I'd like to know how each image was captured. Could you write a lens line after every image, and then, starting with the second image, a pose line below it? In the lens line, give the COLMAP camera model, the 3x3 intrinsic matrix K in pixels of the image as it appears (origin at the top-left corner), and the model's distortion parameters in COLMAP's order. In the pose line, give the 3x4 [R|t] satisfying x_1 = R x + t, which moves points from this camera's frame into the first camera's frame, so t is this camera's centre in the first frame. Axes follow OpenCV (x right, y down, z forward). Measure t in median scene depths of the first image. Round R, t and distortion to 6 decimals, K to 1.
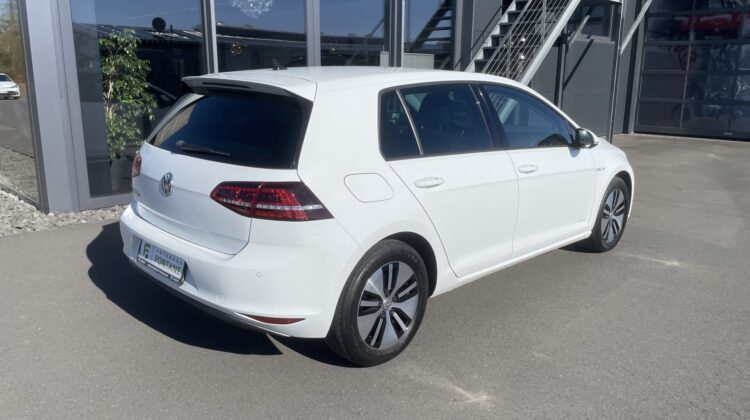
lens RADIAL K [[578.1, 0, 375.0], [0, 578.1, 210.0], [0, 0, 1]] dist [0.094448, -0.156745]
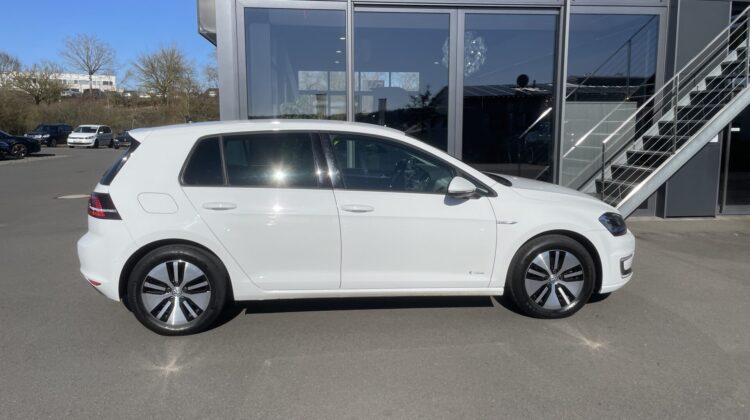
lens RADIAL K [[578.1, 0, 375.0], [0, 578.1, 210.0], [0, 0, 1]] dist [0.094448, -0.156745]
pose [[0.767281, 0.083965, -0.635791, 1.183853], [-0.137022, 0.989963, -0.034622, -0.041814], [0.626502, 0.113682, 0.771085, 0.209034]]
